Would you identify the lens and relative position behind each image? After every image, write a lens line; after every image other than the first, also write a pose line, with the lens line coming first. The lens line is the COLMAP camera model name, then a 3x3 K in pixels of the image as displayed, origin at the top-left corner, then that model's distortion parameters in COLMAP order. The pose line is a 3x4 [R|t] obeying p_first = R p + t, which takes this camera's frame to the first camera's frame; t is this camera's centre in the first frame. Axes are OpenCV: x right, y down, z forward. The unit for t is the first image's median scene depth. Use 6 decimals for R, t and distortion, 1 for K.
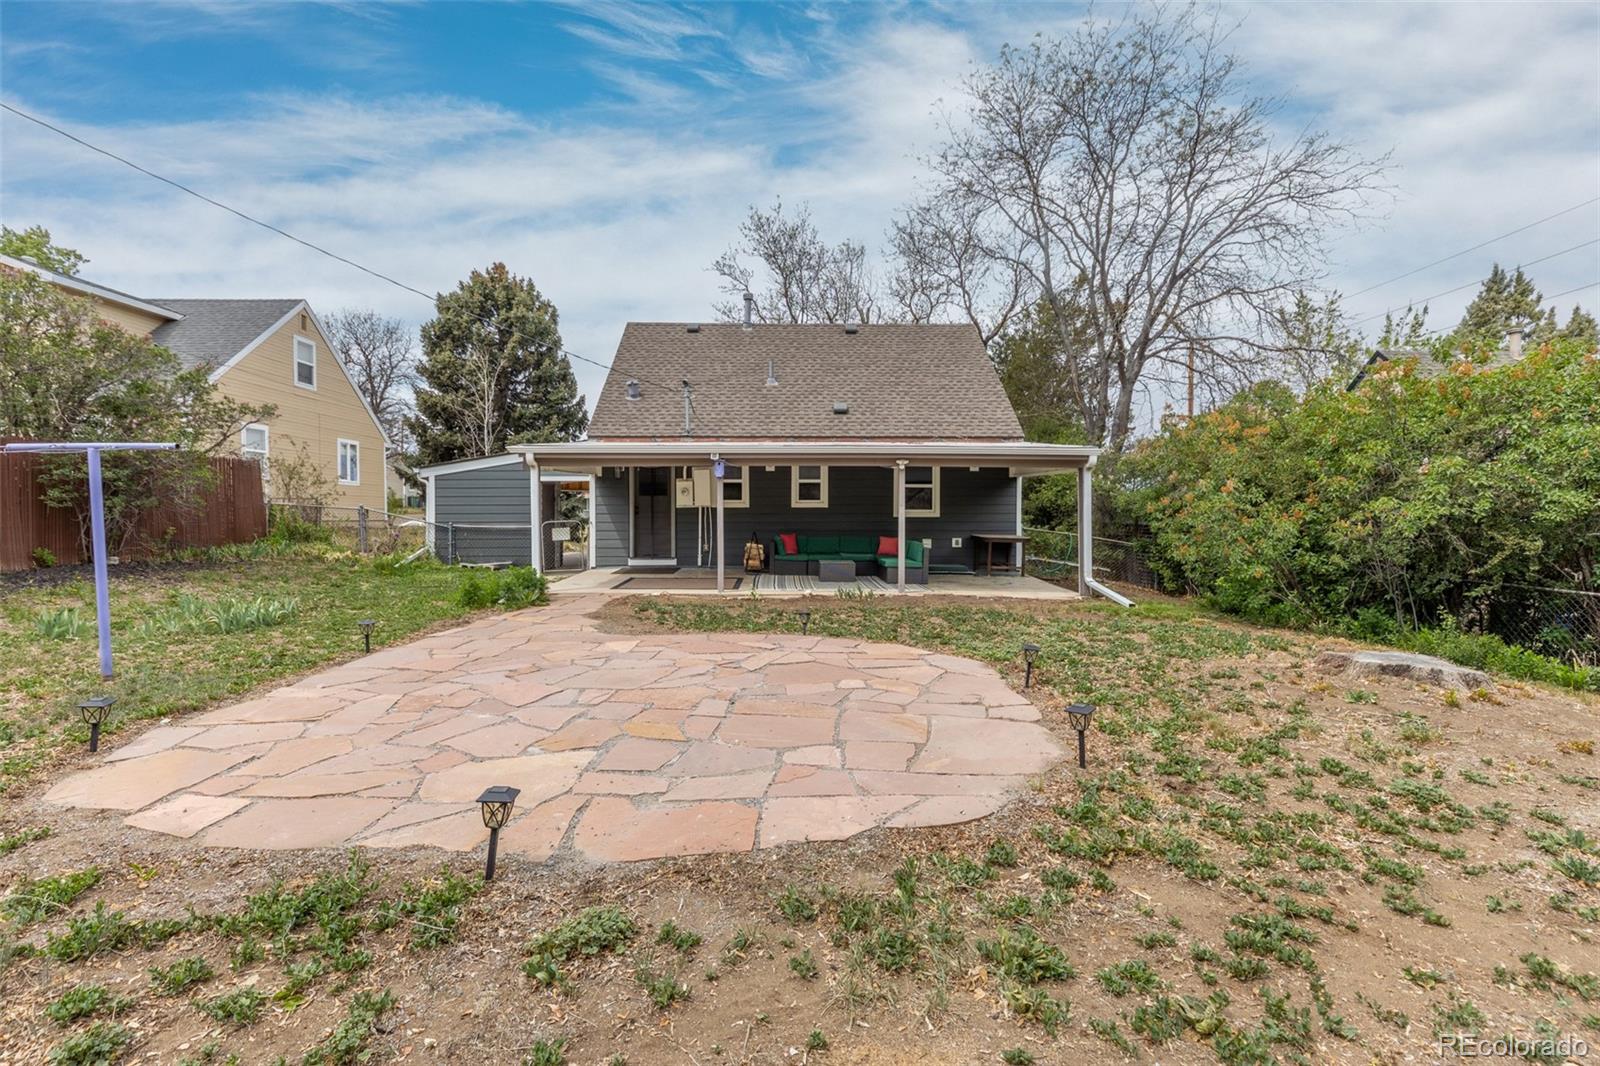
lens RADIAL K [[728.6, 0, 799.5], [0, 728.6, 532.6], [0, 0, 1]] dist [0.011815, -0.002950]
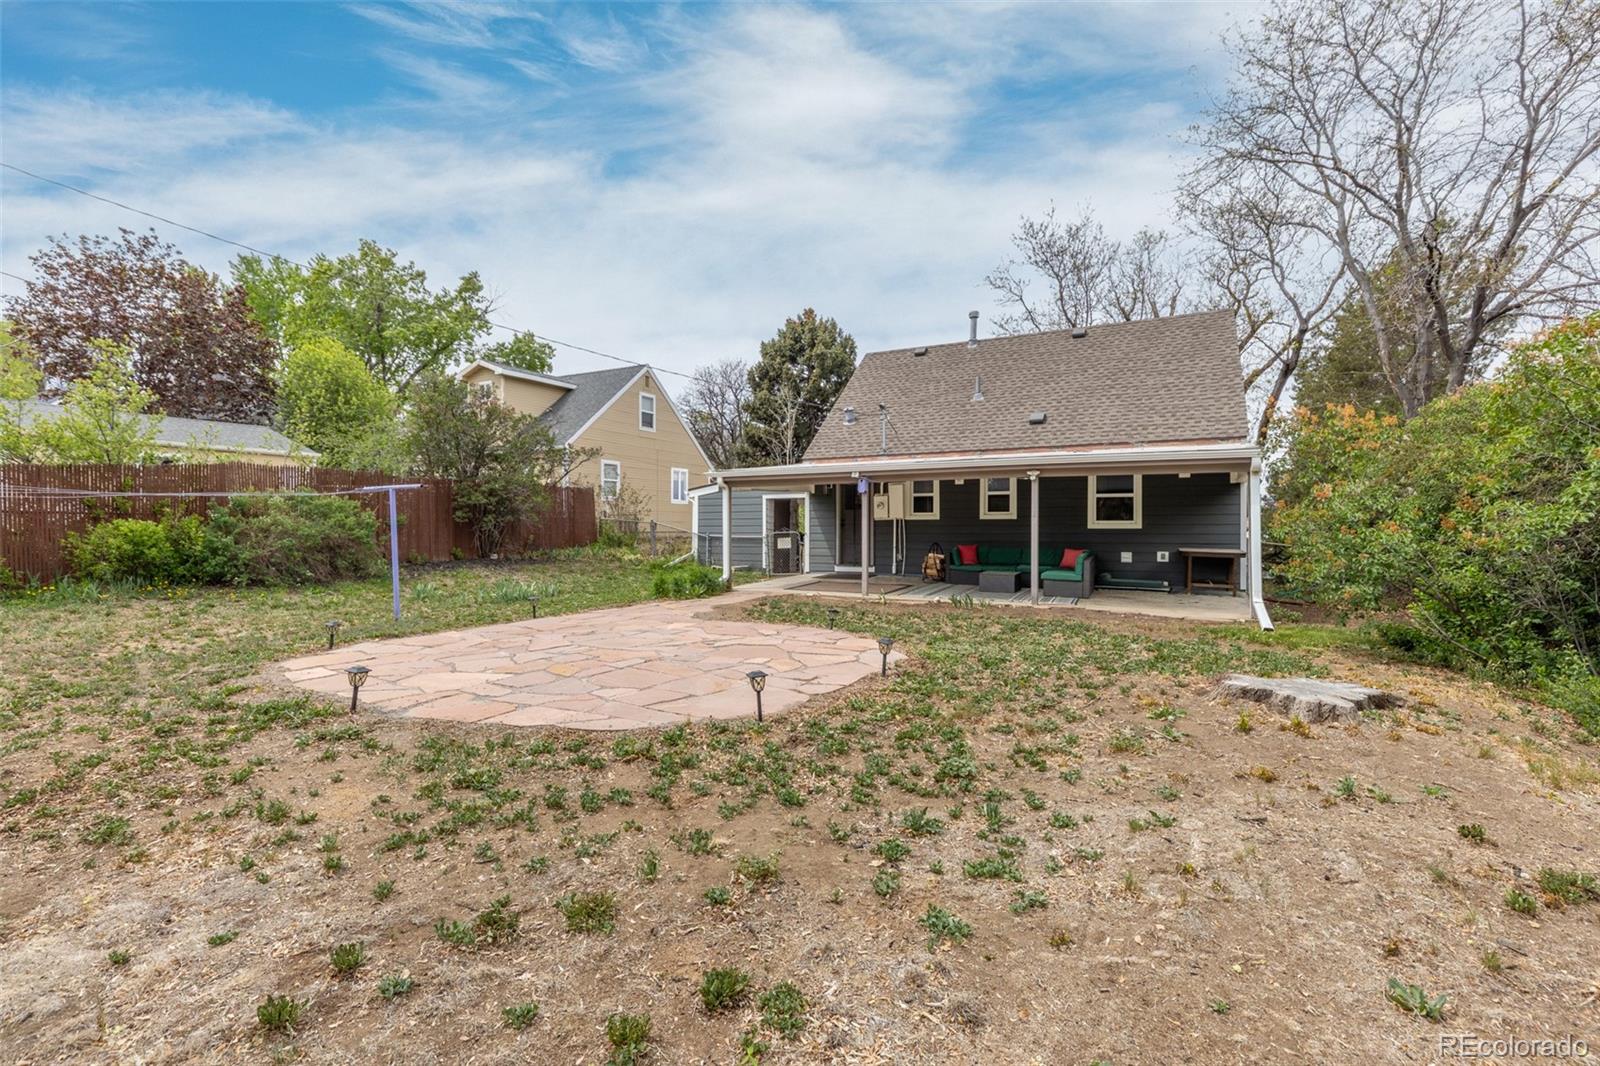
lens RADIAL K [[728.6, 0, 791.0], [0, 728.6, 530.4], [0, 0, 1]] dist [0.011815, -0.002950]
pose [[0.874679, 0.001524, -0.484700, 0.252002], [-0.011400, 0.999783, -0.017430, 0.002104], [0.484568, 0.020771, 0.874507, -0.023715]]
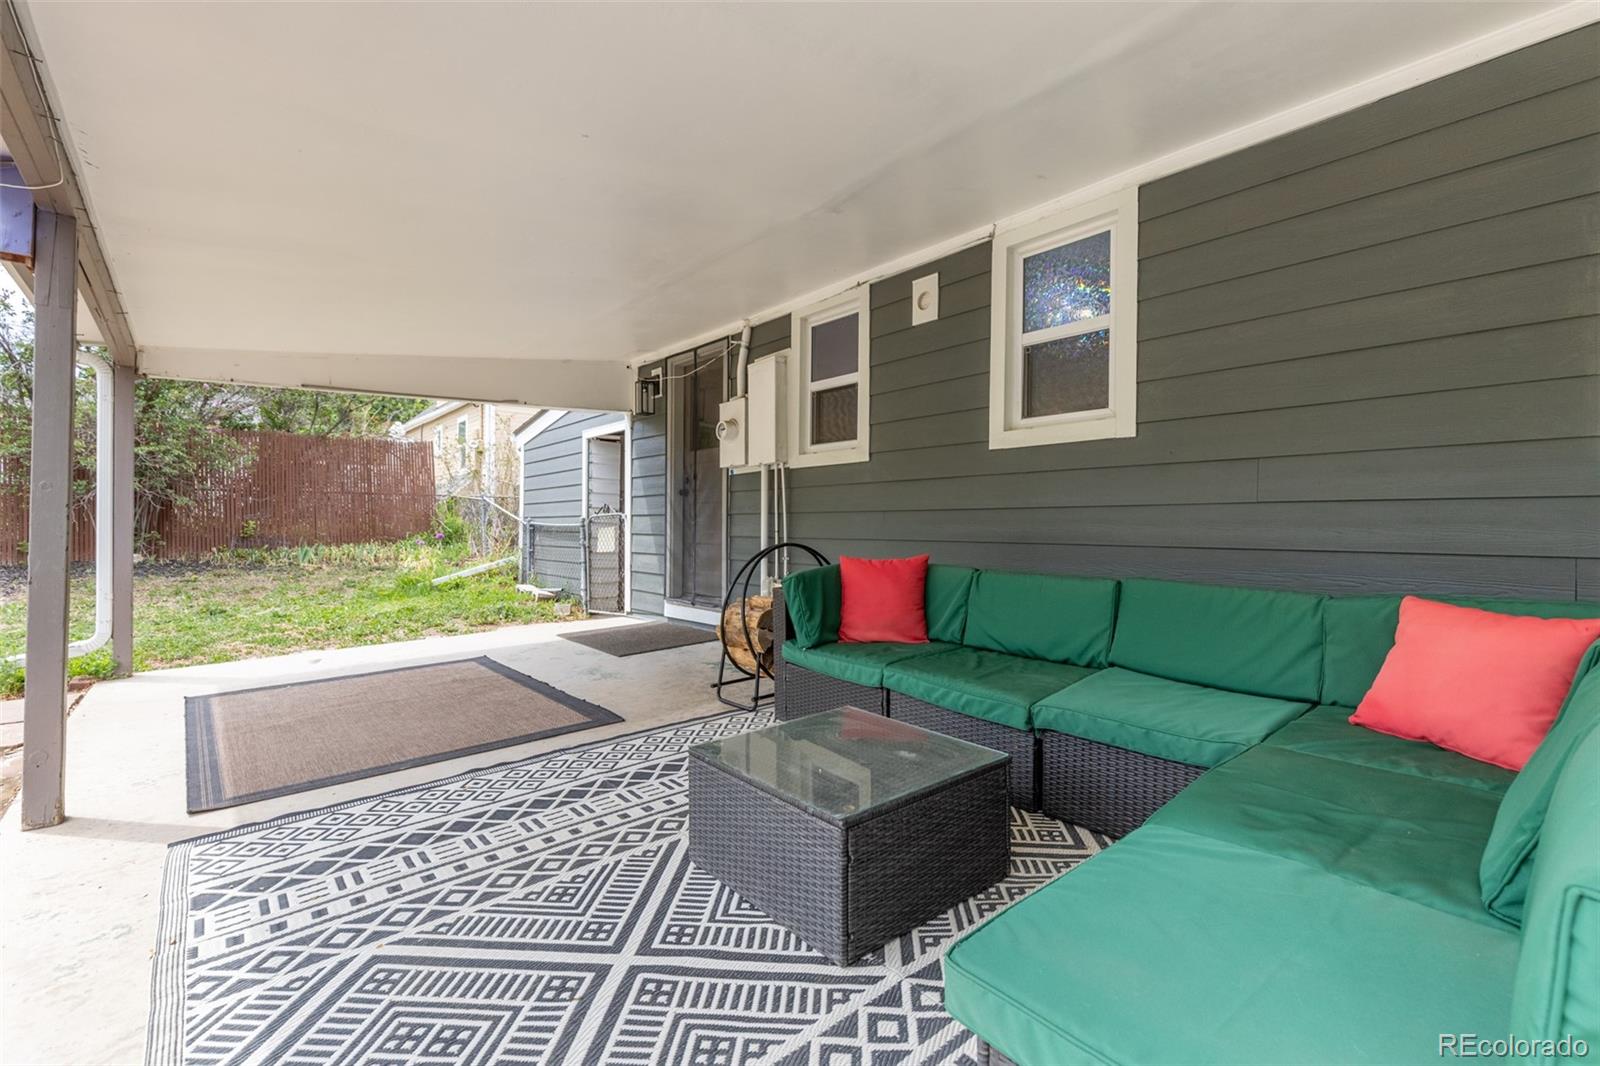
lens RADIAL K [[728.6, 0, 790.1], [0, 728.6, 524.2], [0, 0, 1]] dist [0.011815, -0.002950]
pose [[0.620423, 0.000629, -0.784267, 0.143084], [-0.021648, 0.999632, -0.016323, -0.003223], [0.783969, 0.027105, 0.620208, 0.786558]]
